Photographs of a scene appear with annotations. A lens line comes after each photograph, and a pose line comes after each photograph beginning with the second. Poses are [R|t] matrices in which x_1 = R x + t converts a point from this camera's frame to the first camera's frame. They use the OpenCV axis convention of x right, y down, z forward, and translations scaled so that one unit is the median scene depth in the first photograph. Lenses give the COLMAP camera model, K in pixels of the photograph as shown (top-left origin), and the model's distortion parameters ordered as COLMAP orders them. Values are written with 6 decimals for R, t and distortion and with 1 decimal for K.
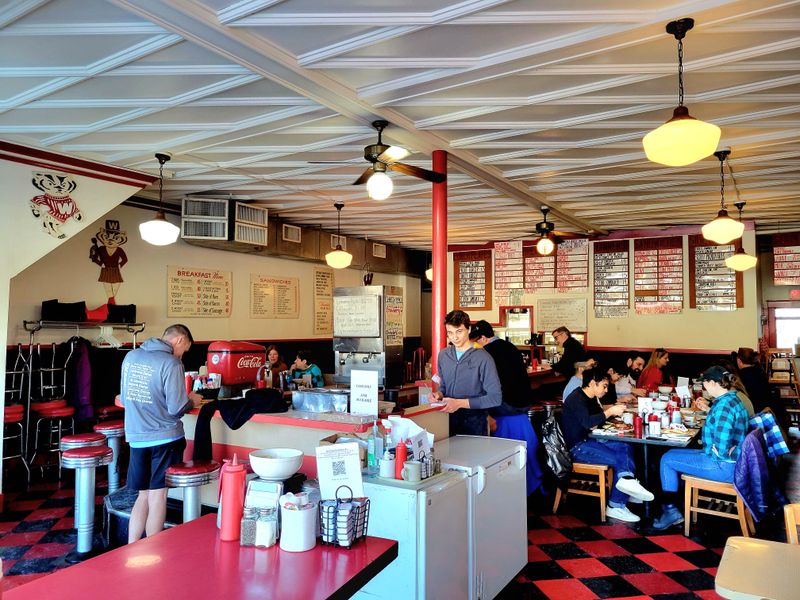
lens RADIAL K [[575.3, 0, 400.0], [0, 575.3, 300.0], [0, 0, 1]] dist [-0.000872, -0.002436]
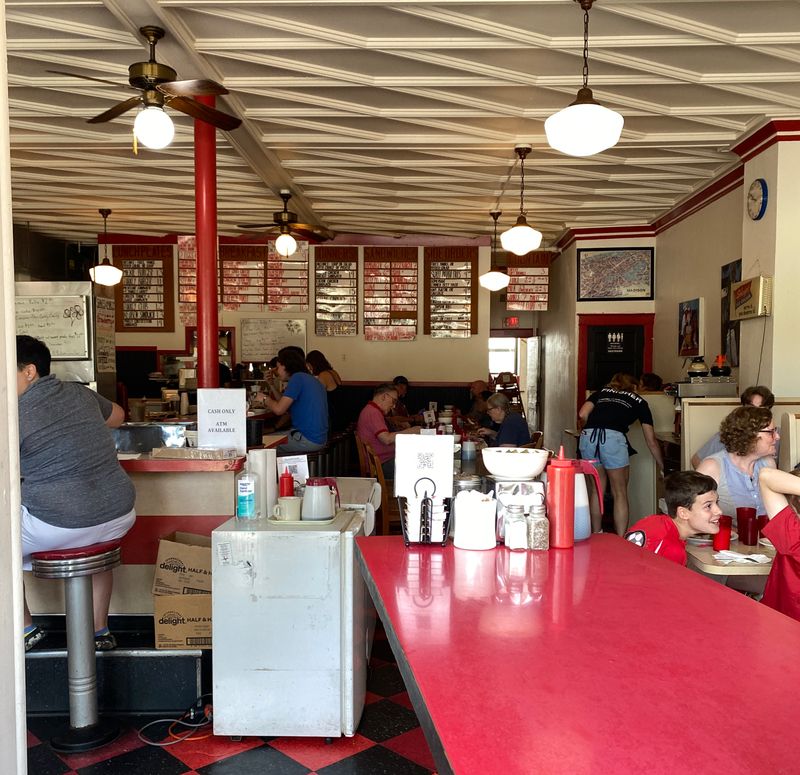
lens RADIAL K [[780.5, 0, 404.1], [0, 780.5, 412.4], [0, 0, 1]] dist [0.128821, -0.267071]
pose [[0.858966, -0.028614, 0.511232, -0.120159], [-0.026069, 0.994699, 0.099475, 0.015238], [-0.511368, -0.098773, 0.853667, 0.011208]]
